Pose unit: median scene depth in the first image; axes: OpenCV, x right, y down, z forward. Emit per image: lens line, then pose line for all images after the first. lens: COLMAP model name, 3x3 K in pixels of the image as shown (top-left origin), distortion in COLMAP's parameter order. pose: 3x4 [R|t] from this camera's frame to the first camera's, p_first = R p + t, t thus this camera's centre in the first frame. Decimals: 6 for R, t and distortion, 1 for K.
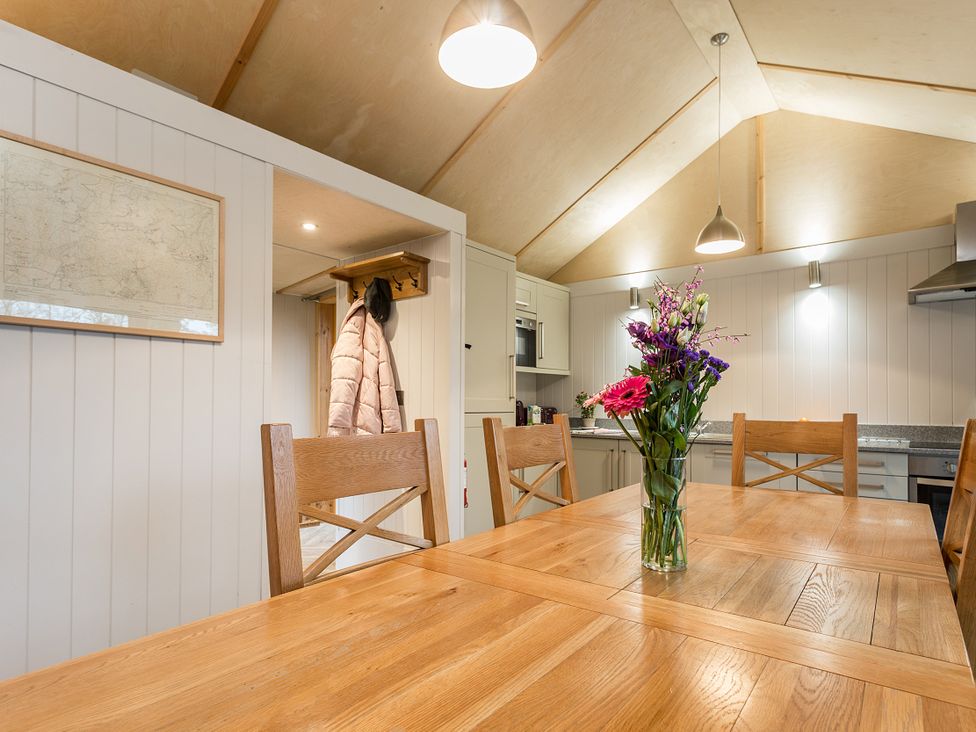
lens RADIAL K [[619.4, 0, 488.1], [0, 619.4, 392.1], [0, 0, 1]] dist [-0.003082, -0.000008]
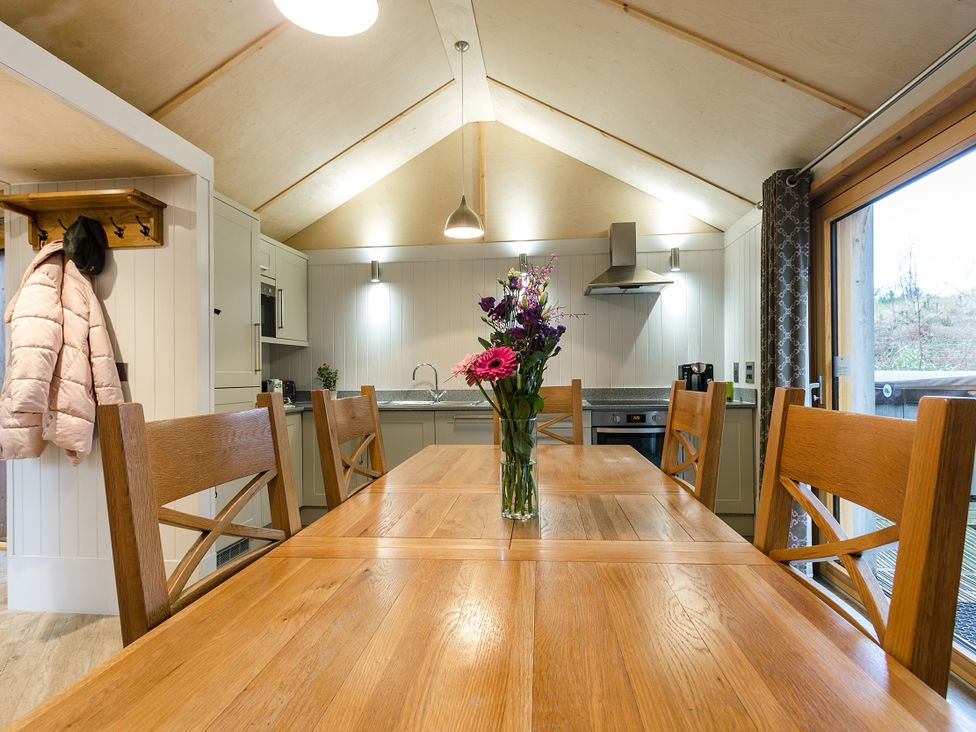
lens RADIAL K [[633.7, 0, 488.0], [0, 633.7, 366.0], [0, 0, 1]] dist [0.001556, 0.001794]
pose [[0.789654, -0.005198, 0.613531, -0.271177], [0.006322, 0.999980, 0.000334, 0.004492], [-0.613520, 0.003615, 0.789671, 0.067420]]
